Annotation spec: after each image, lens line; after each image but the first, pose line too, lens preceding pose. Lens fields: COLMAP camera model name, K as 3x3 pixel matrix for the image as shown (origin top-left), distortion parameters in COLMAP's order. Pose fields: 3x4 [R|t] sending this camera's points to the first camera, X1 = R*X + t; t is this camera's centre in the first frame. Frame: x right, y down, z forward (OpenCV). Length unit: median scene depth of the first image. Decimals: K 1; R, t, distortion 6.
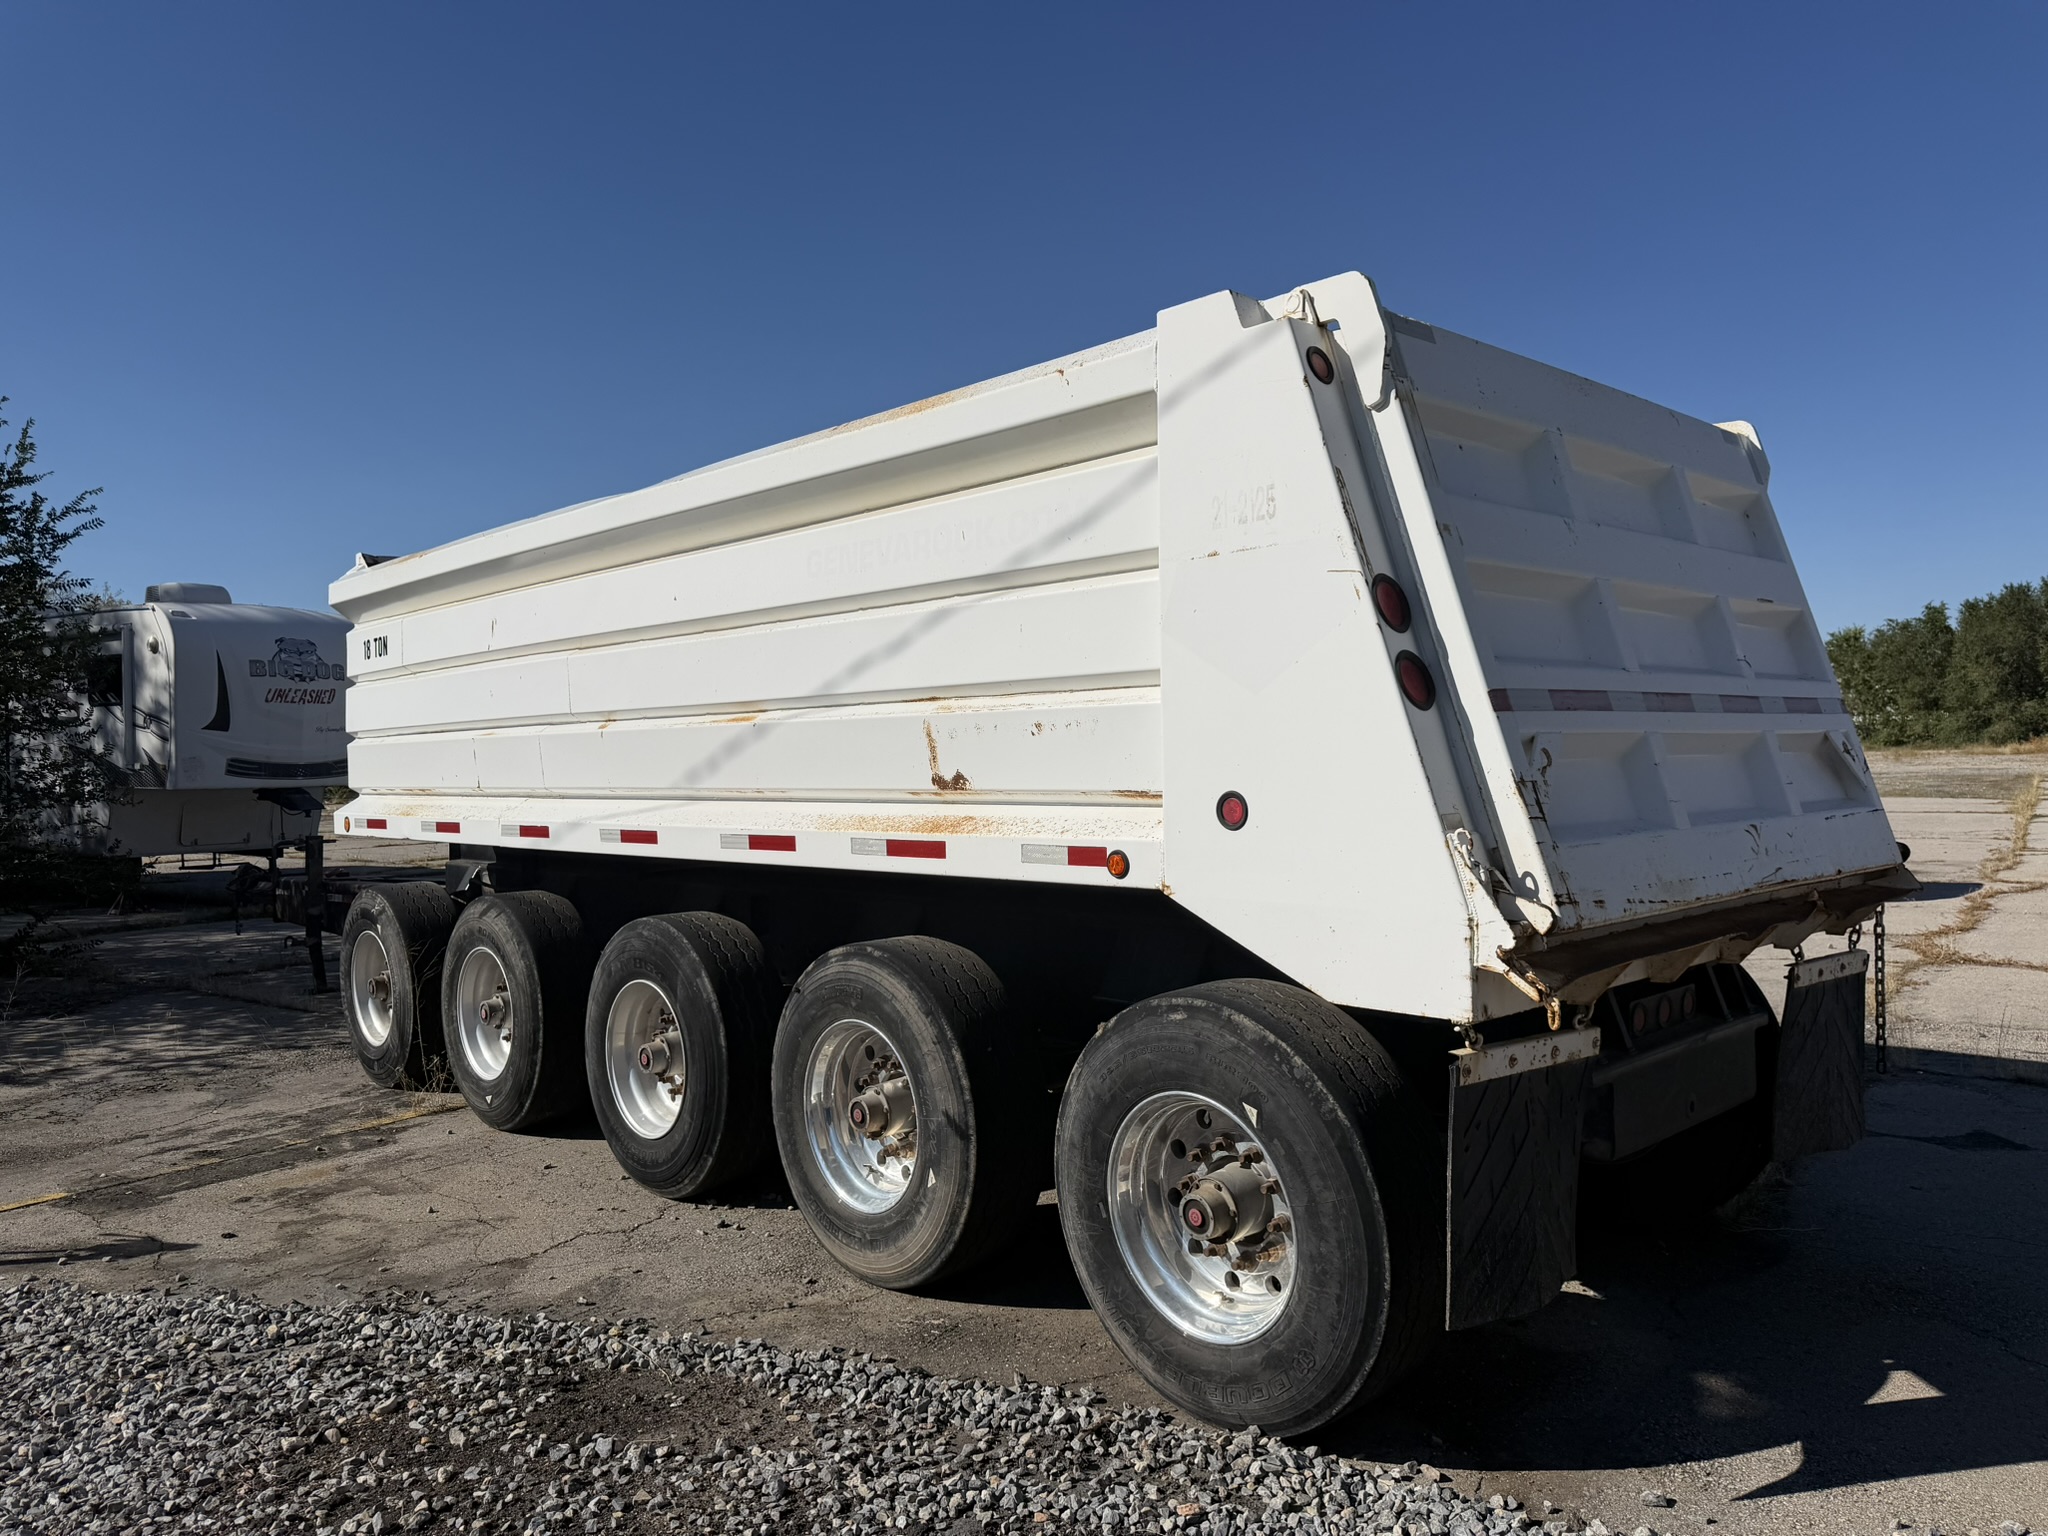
lens RADIAL K [[1423.5, 0, 1024.0], [0, 1423.5, 768.0], [0, 0, 1]] dist [0.000594, -0.000628]
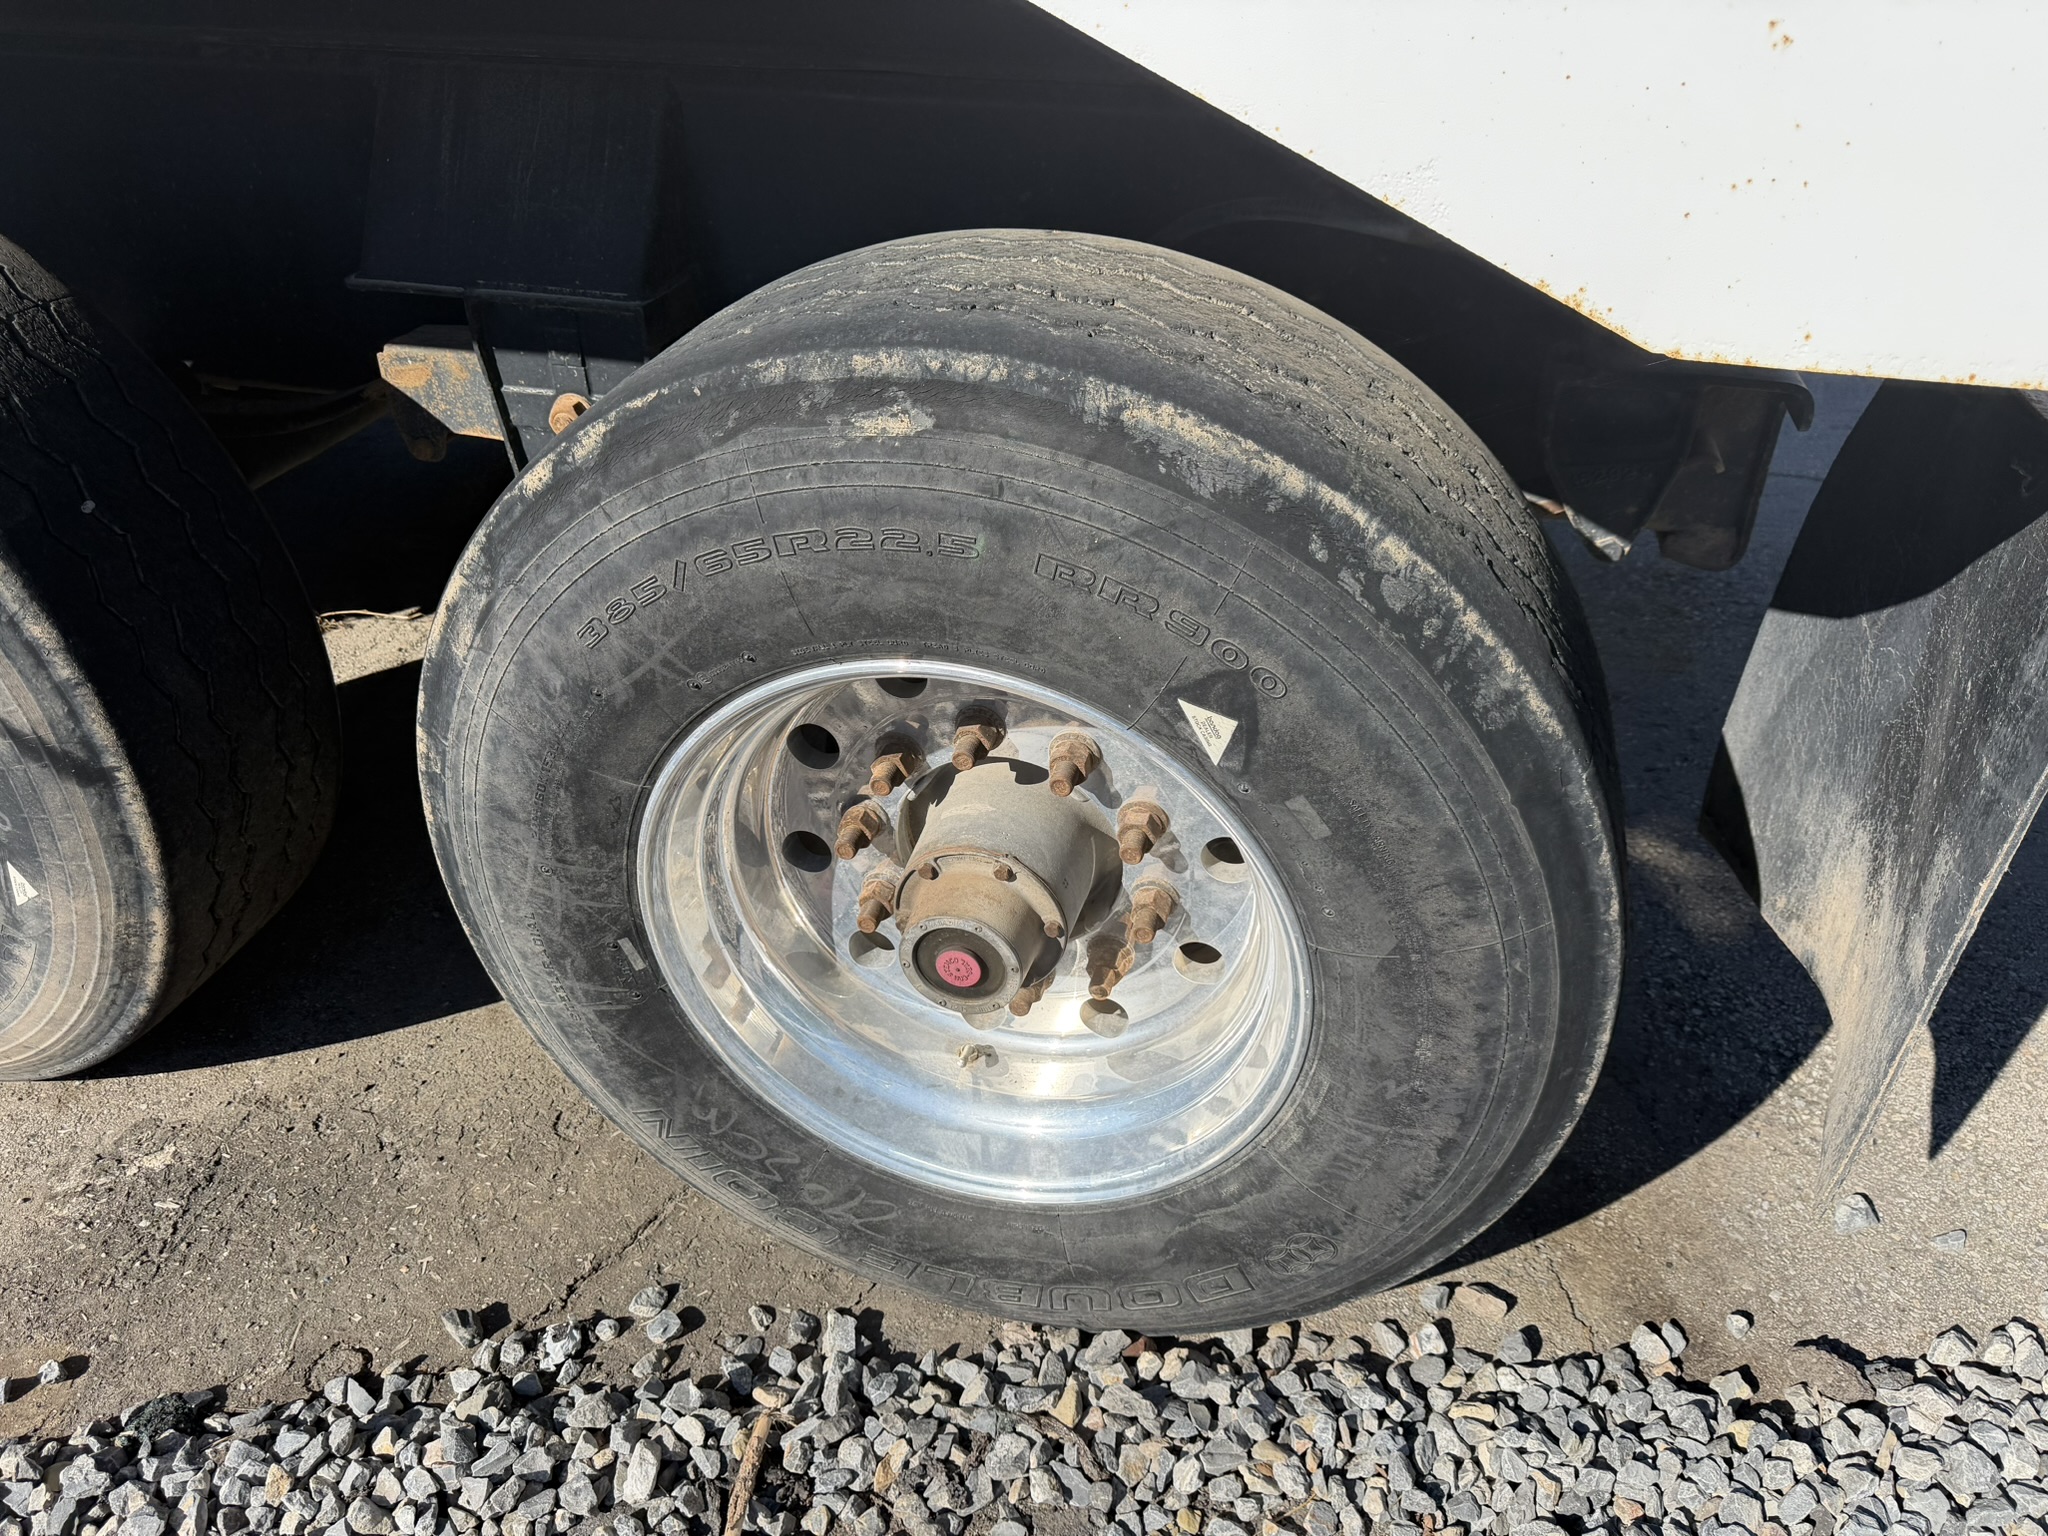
lens RADIAL K [[1432.6, 0, 1037.4], [0, 1432.6, 767.3], [0, 0, 1]] dist [0.095500, -0.147626]
pose [[0.840086, -0.272015, 0.469322, -0.016391], [-0.020575, 0.848583, 0.528661, 0.078822], [-0.542063, -0.453778, 0.707286, 0.718753]]
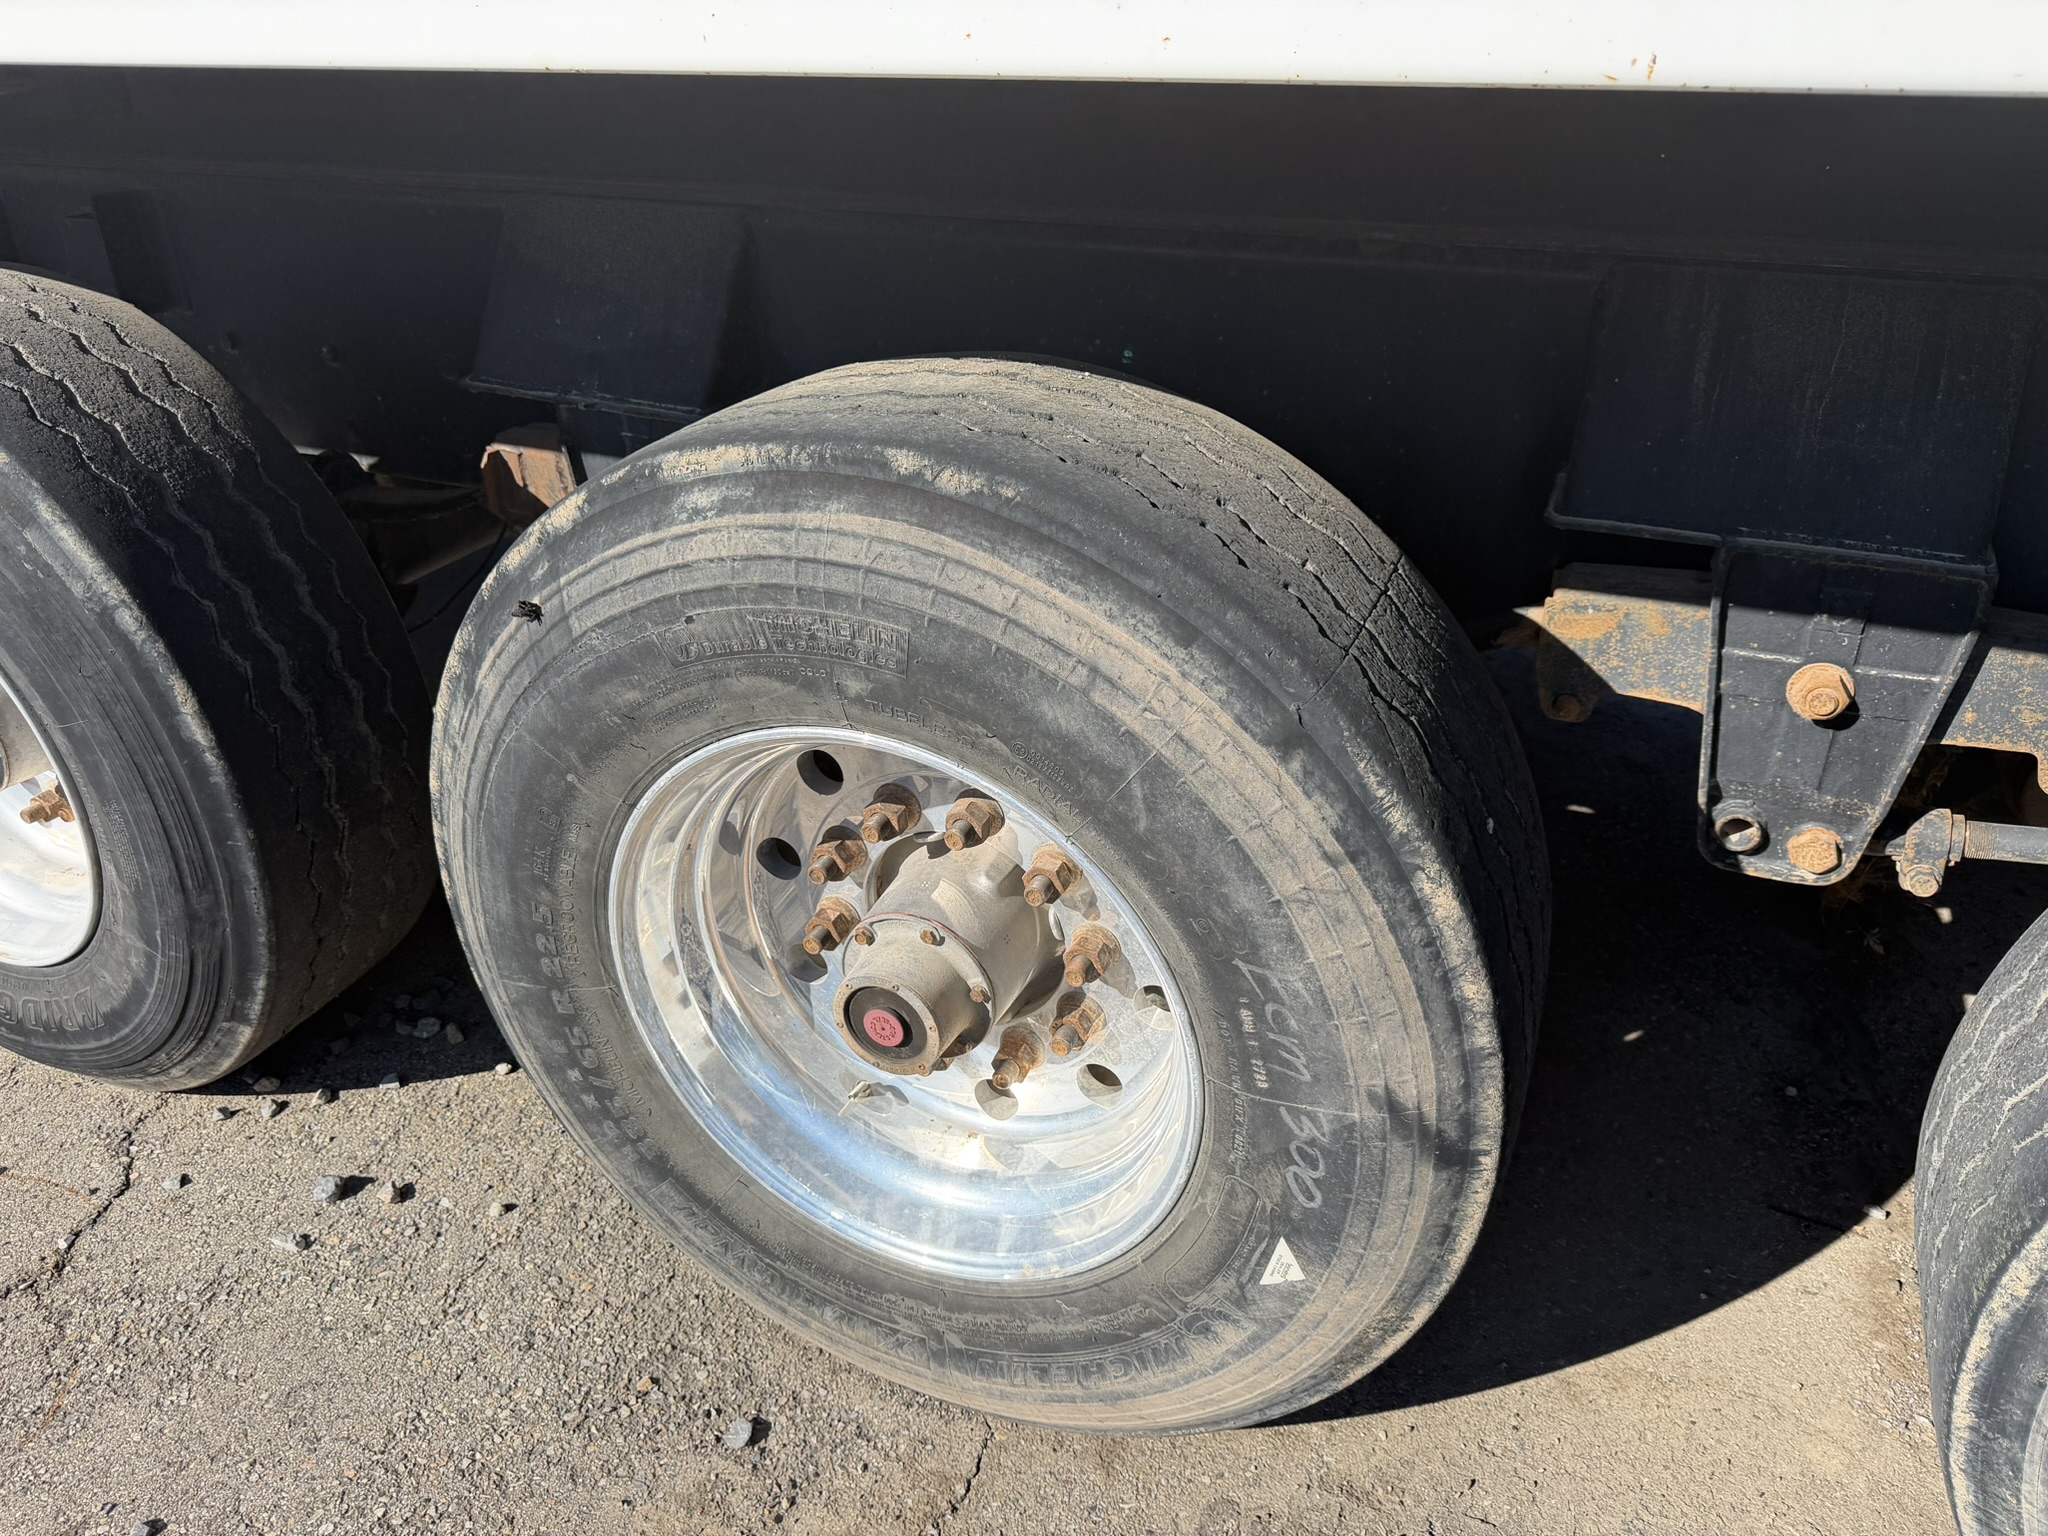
lens RADIAL K [[1440.4, 0, 1024.0], [0, 1440.4, 768.0], [0, 0, 1]] dist [-0.004278, -0.001887]
pose [[0.915654, -0.189064, 0.354729, -0.226498], [-0.005813, 0.876161, 0.481984, 0.070312], [-0.401925, -0.443393, 0.801161, 0.958870]]
